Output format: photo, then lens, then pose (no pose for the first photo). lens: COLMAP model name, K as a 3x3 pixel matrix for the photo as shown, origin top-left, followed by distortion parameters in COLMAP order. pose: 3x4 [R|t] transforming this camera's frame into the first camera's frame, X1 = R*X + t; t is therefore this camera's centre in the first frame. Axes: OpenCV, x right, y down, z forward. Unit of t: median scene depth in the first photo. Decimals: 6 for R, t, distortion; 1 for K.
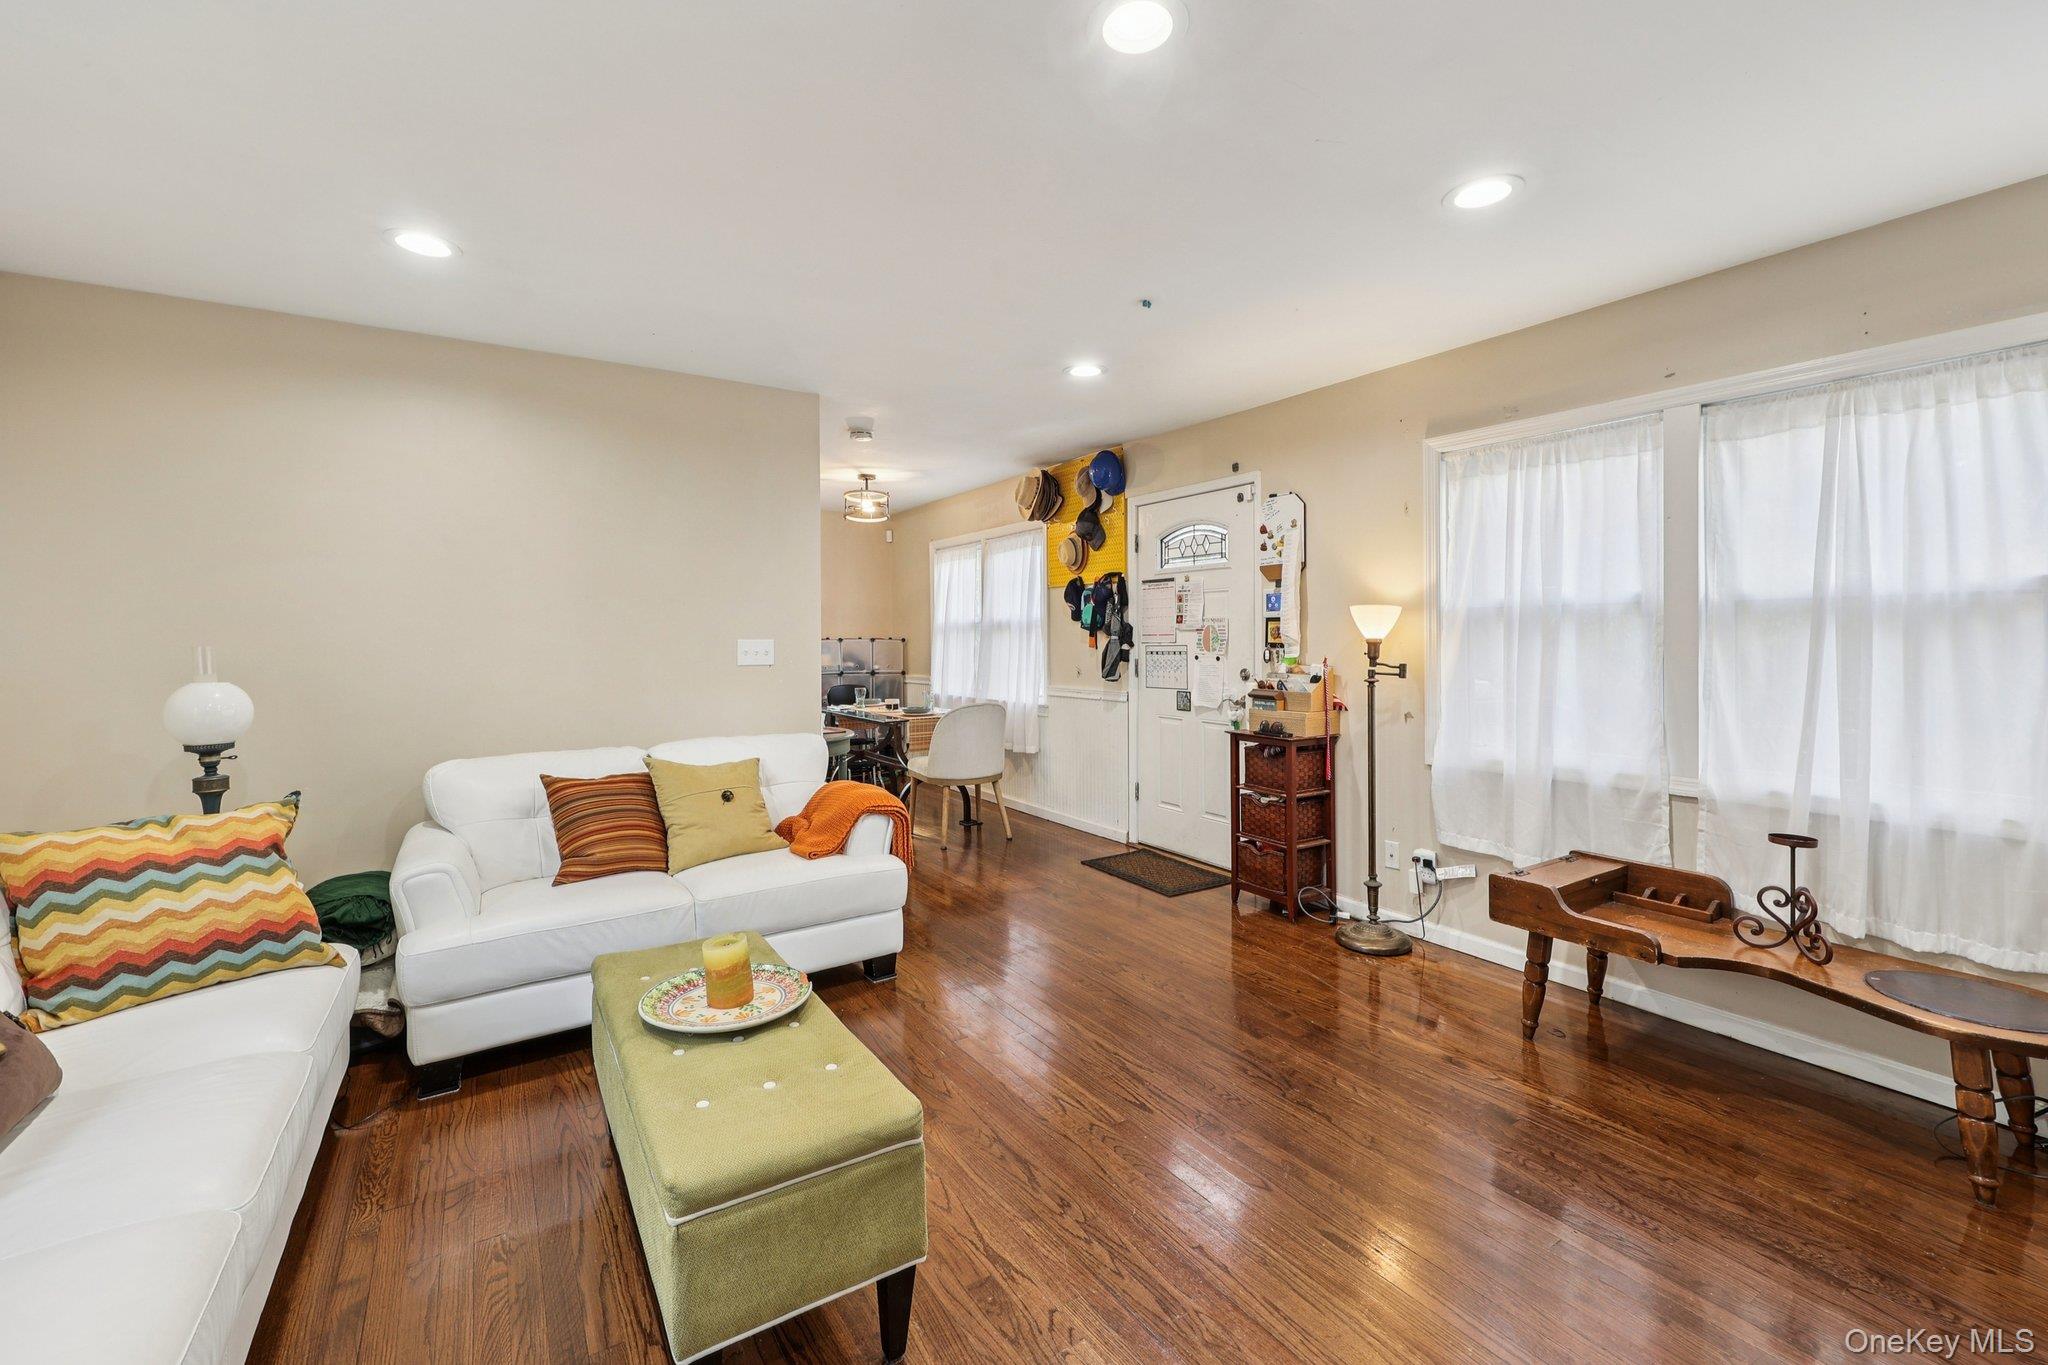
lens RADIAL K [[848.6, 0, 1022.1], [0, 848.6, 634.5], [0, 0, 1]] dist [0.000610, 0.000033]
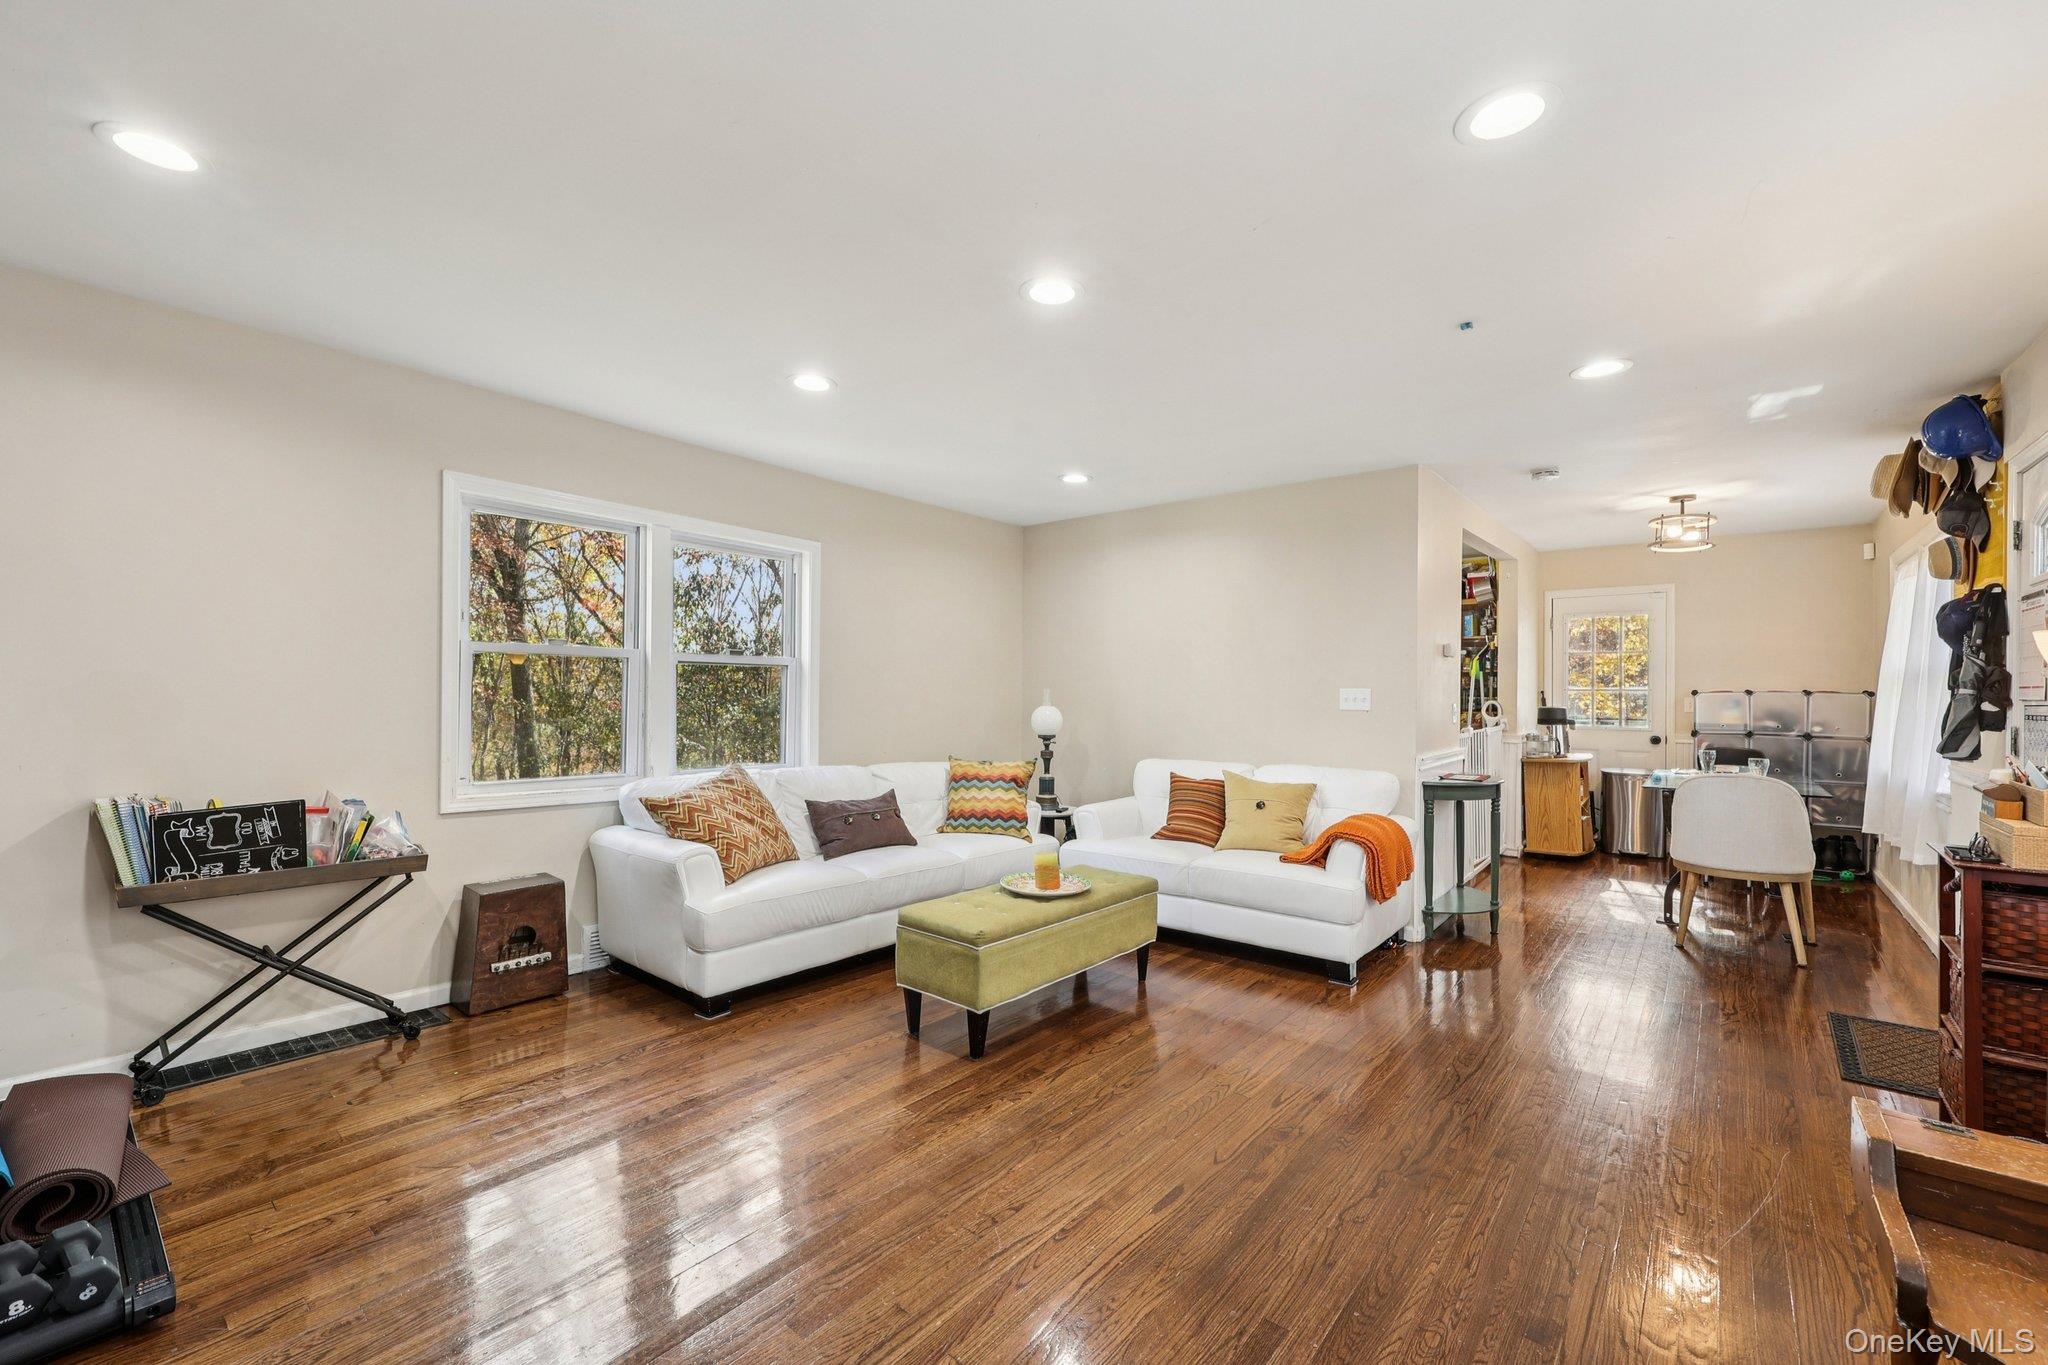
lens RADIAL K [[836.9, 0, 1024.0], [0, 836.9, 682.5], [0, 0, 1]] dist [0.000370, -0.000091]
pose [[0.313847, 0.000647, -0.949473, 0.803757], [-0.004742, 0.999988, -0.000886, 0.001398], [0.949462, 0.004780, 0.313846, 0.242650]]
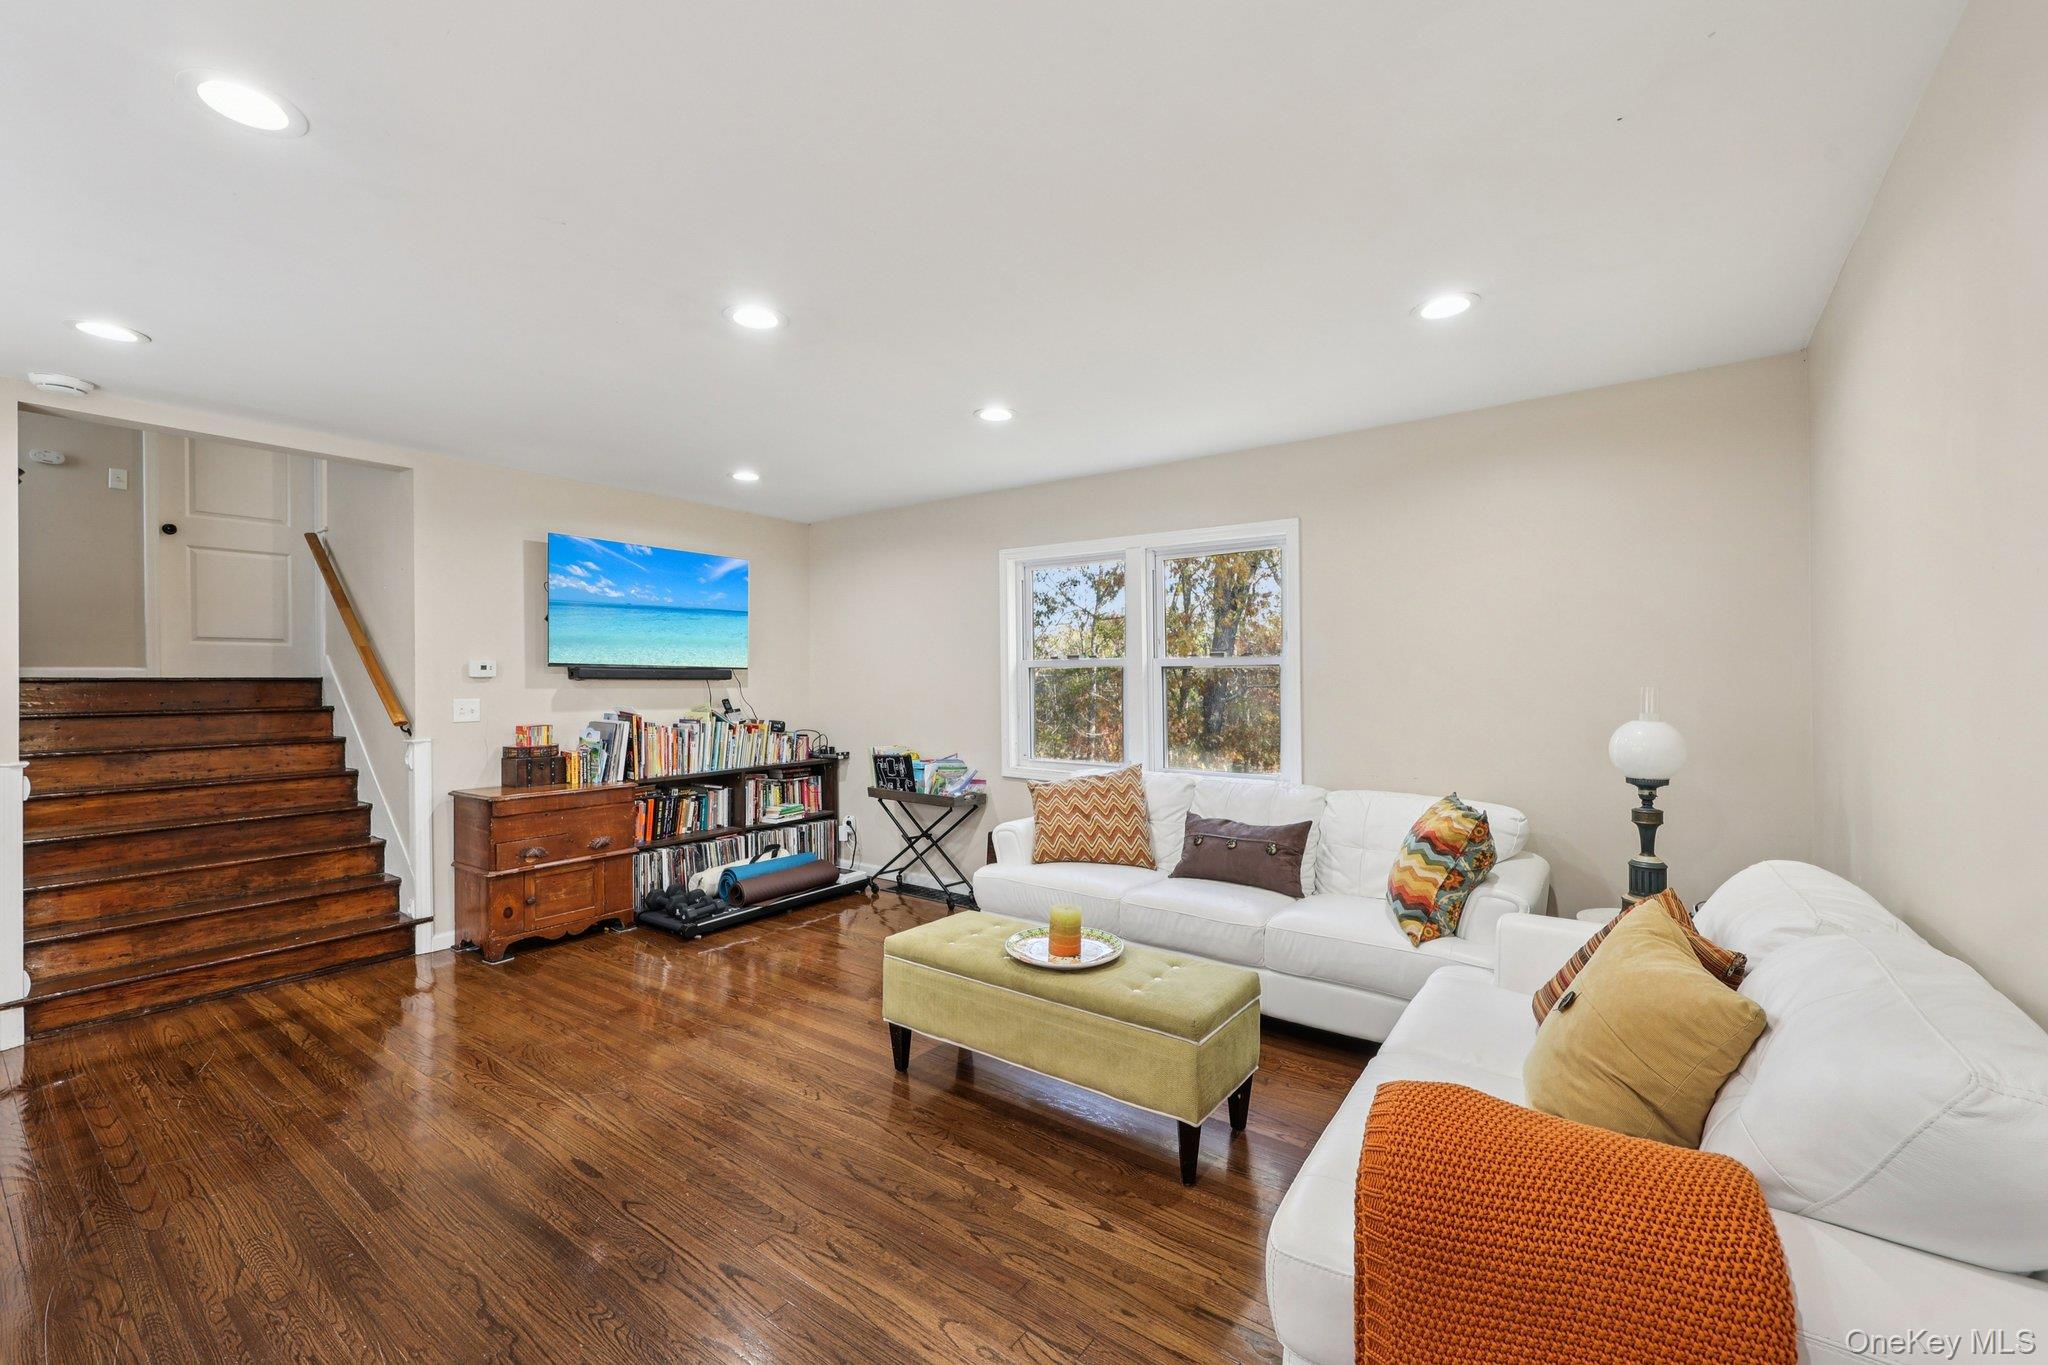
lens RADIAL K [[836.9, 0, 1024.0], [0, 836.9, 682.5], [0, 0, 1]] dist [0.000370, -0.000091]
pose [[-0.930240, 0.009746, -0.366822, 0.118294], [0.014519, 0.999842, -0.010256, 0.007843], [0.366664, -0.014866, -0.930235, 1.374252]]
